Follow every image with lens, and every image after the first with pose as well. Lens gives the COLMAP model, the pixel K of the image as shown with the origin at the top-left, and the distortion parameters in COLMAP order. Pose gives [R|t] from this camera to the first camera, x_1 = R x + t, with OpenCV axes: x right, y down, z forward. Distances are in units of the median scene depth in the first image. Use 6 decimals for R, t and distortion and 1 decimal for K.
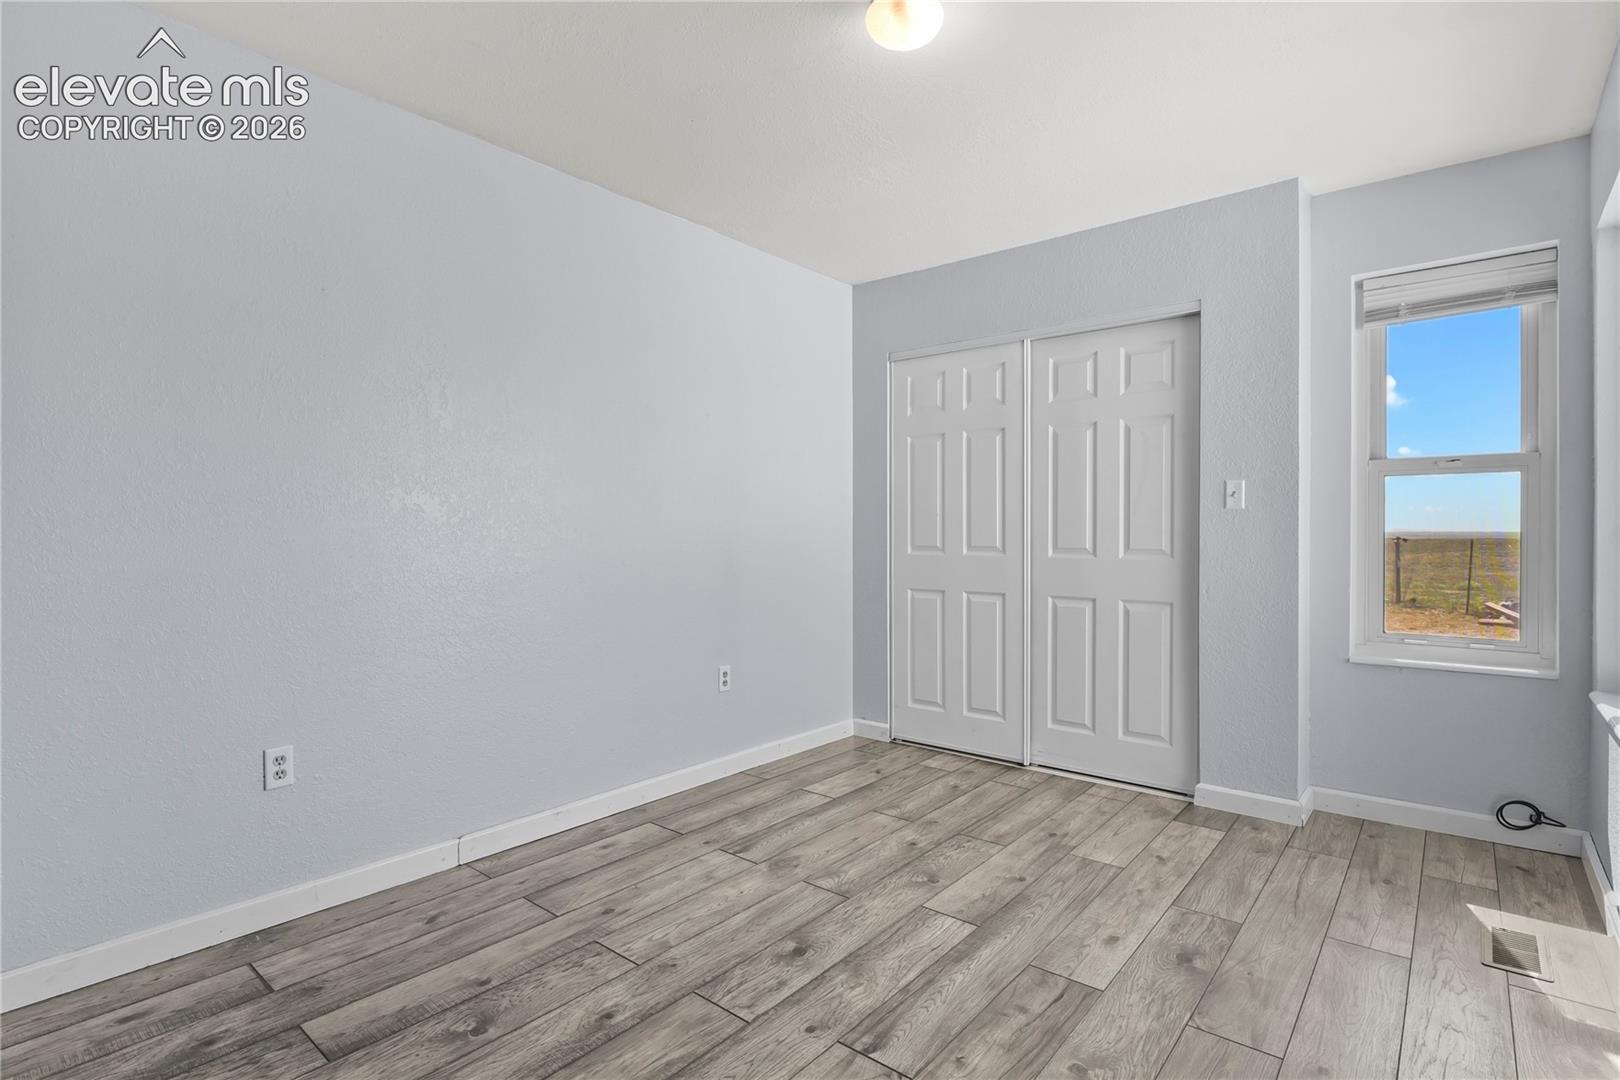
lens RADIAL K [[768.2, 0, 810.0], [0, 768.2, 540.0], [0, 0, 1]] dist [-0.000282, -0.000779]
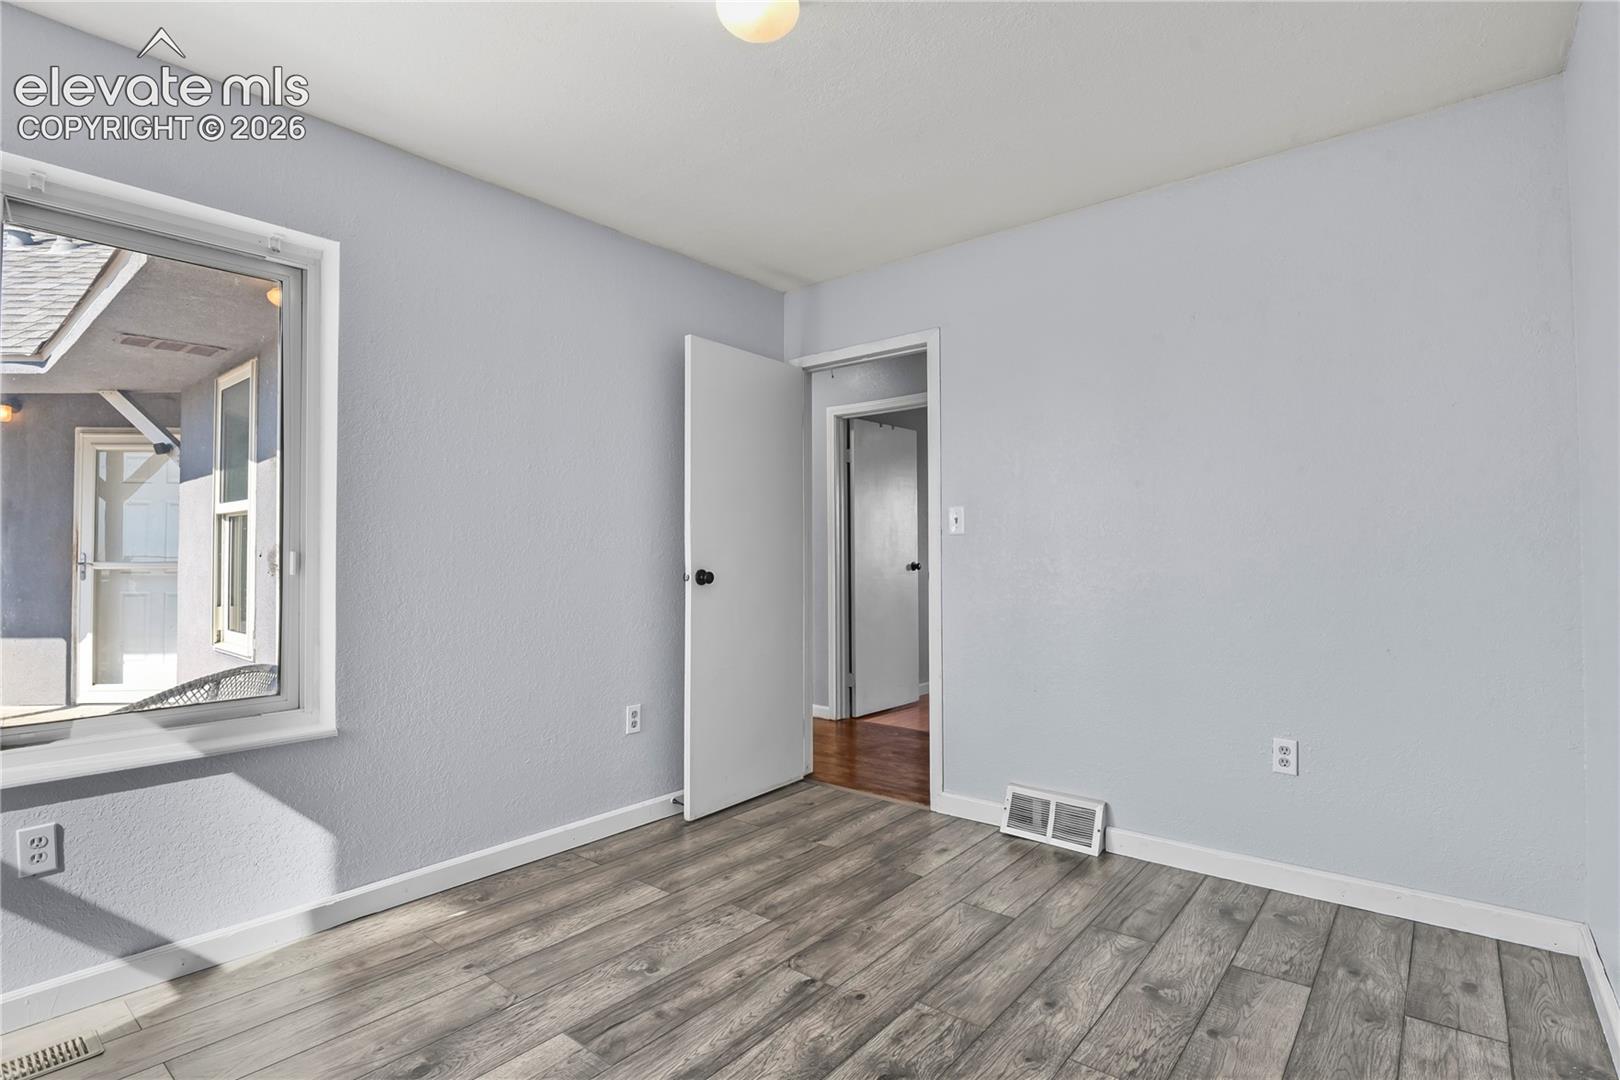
lens RADIAL K [[768.2, 0, 810.0], [0, 768.2, 540.0], [0, 0, 1]] dist [-0.000282, -0.000779]
pose [[-0.999940, 0.007456, -0.008057, 0.075779], [0.007538, 0.999919, -0.010246, -0.021527], [0.007980, -0.010306, -0.999915, 2.048588]]
